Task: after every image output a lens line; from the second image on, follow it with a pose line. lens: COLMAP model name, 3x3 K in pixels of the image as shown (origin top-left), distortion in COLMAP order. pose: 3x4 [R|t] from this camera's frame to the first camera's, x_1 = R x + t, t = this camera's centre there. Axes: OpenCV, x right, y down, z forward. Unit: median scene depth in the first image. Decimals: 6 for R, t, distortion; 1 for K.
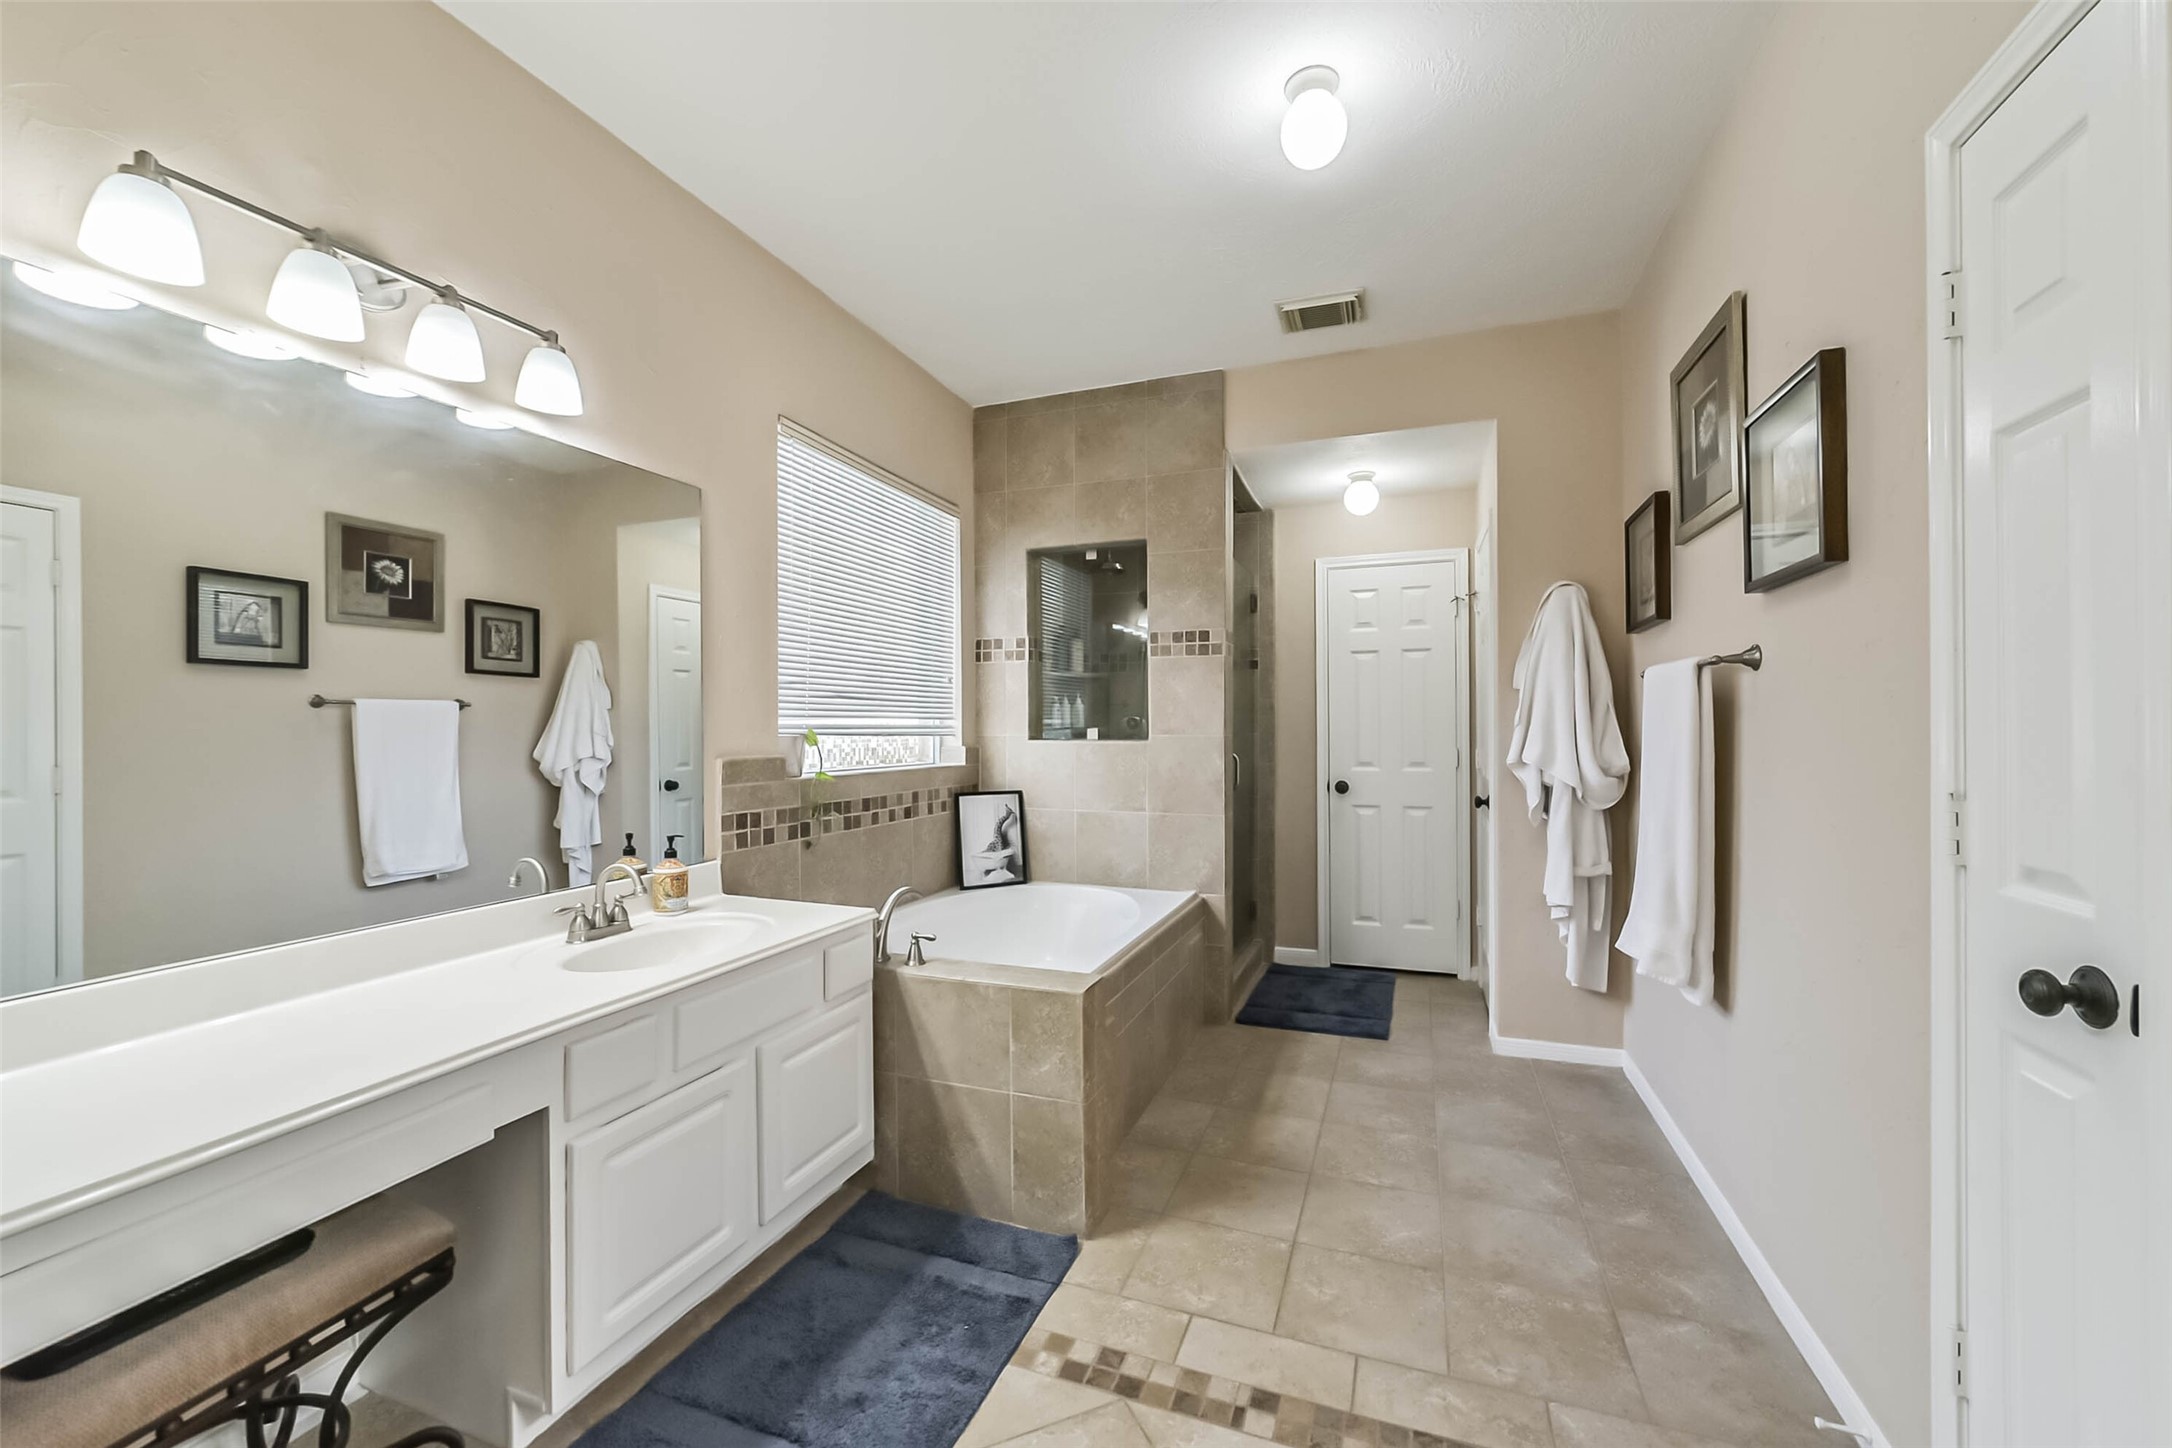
lens RADIAL K [[849.3, 0, 1086.0], [0, 849.3, 724.0], [0, 0, 1]] dist [0.032362, -0.011367]
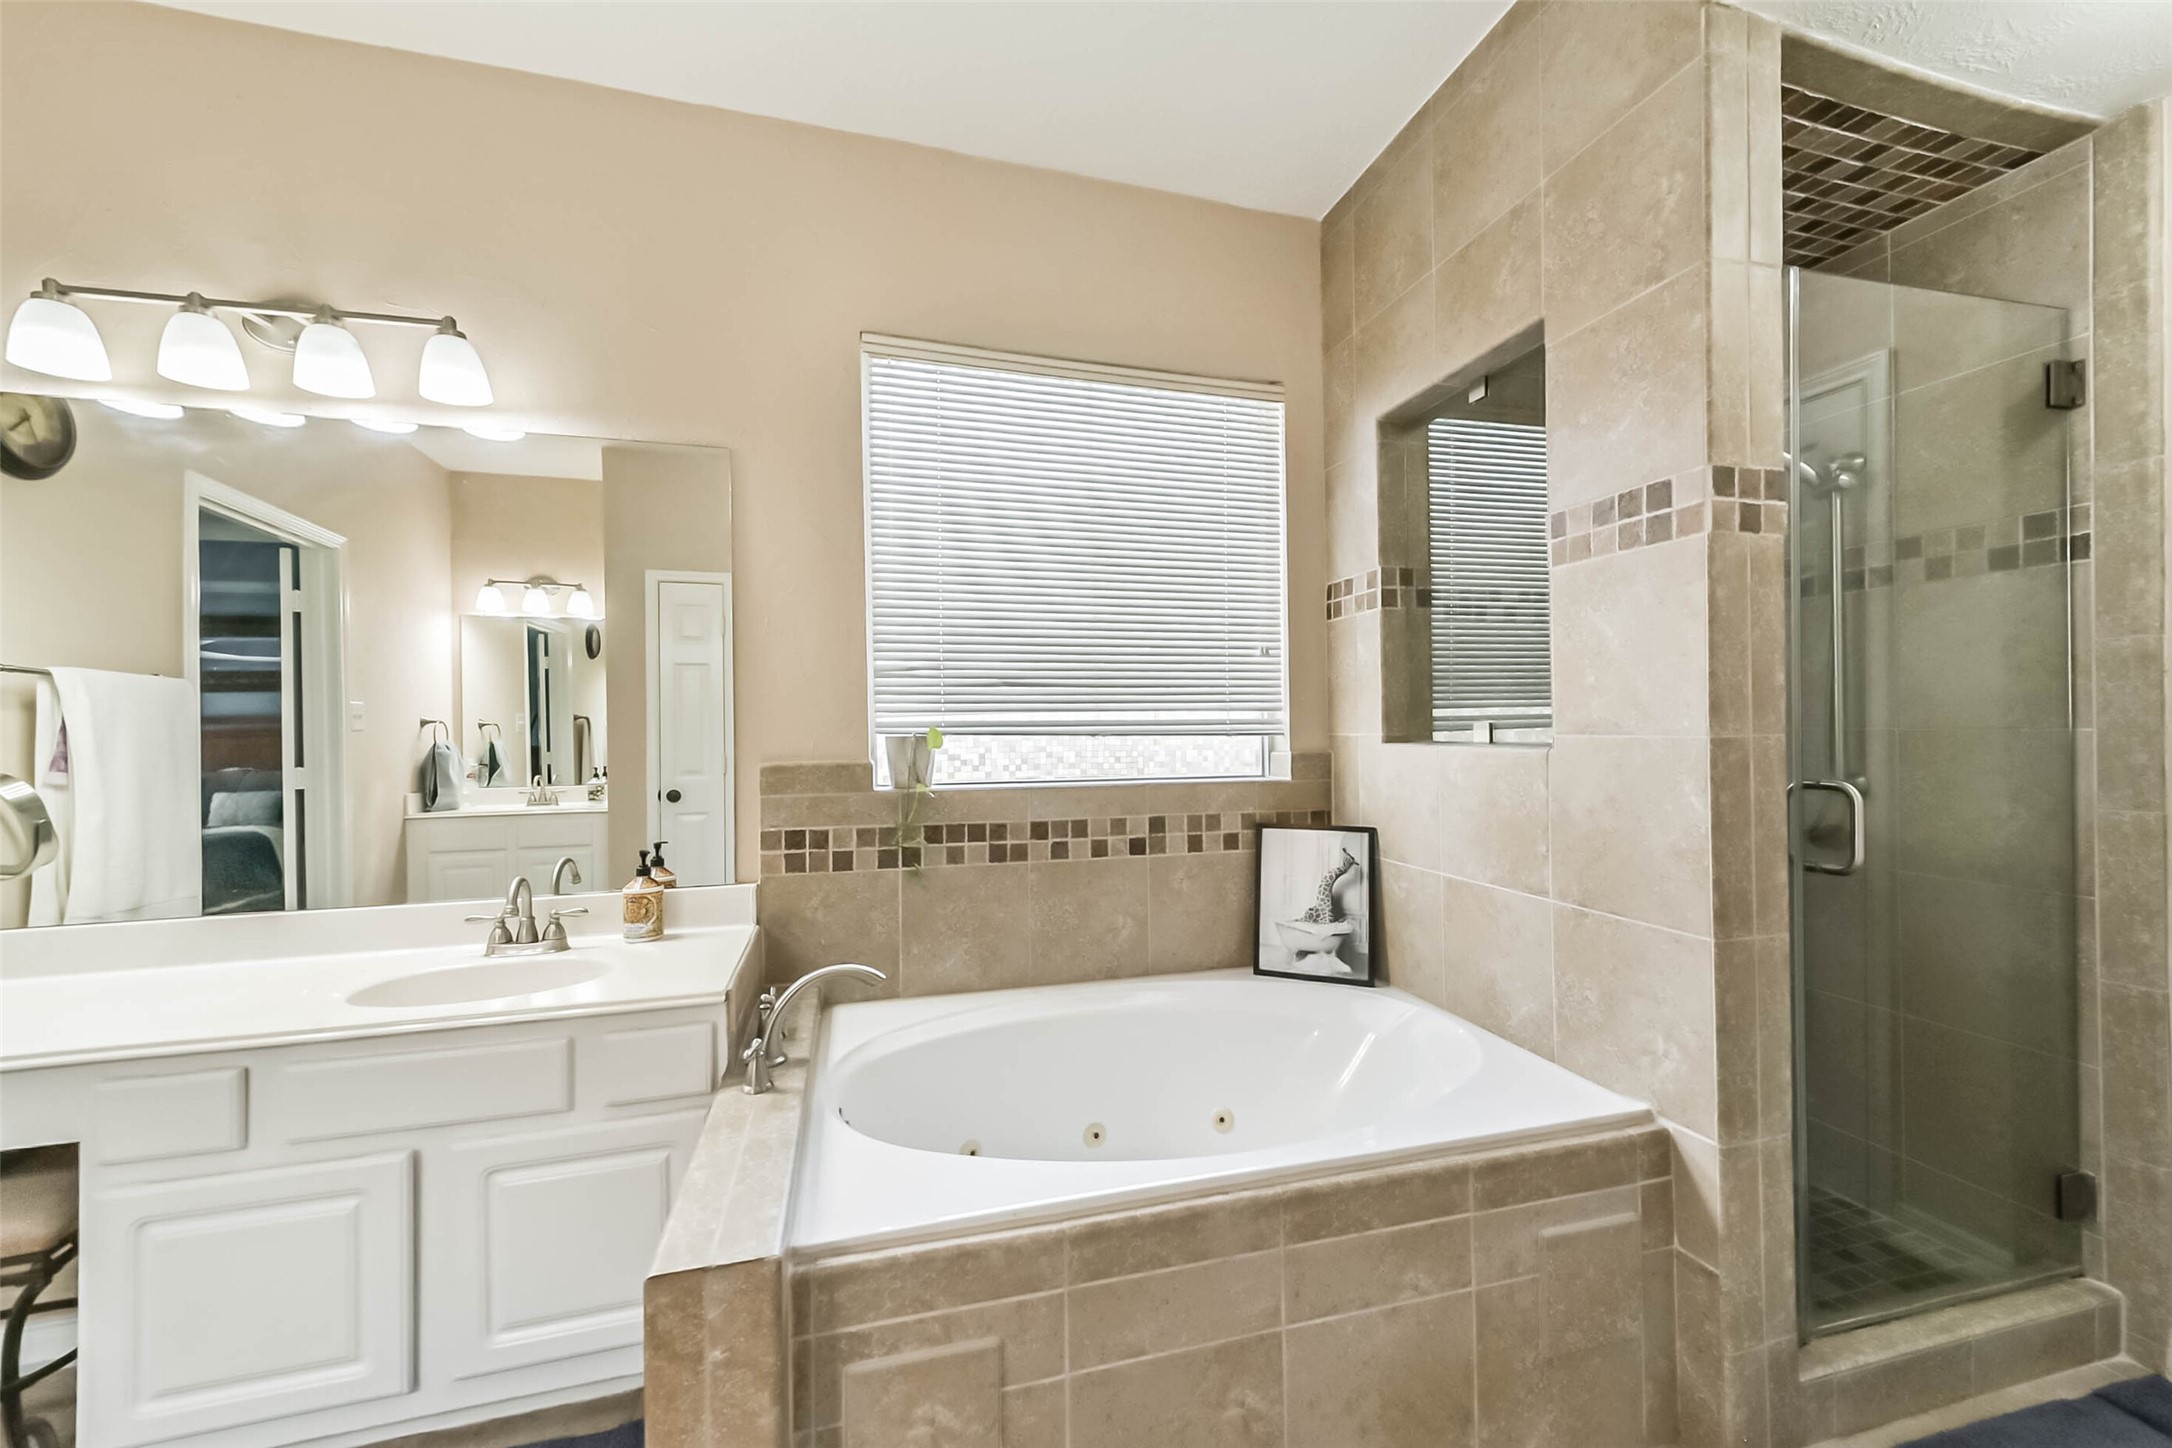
lens RADIAL K [[849.3, 0, 1086.0], [0, 849.3, 724.0], [0, 0, 1]] dist [0.032362, -0.011367]
pose [[0.595559, -0.009173, -0.803259, 0.300473], [0.012552, 0.999919, -0.002113, 0.004831], [0.803214, -0.008824, 0.595626, 0.512327]]
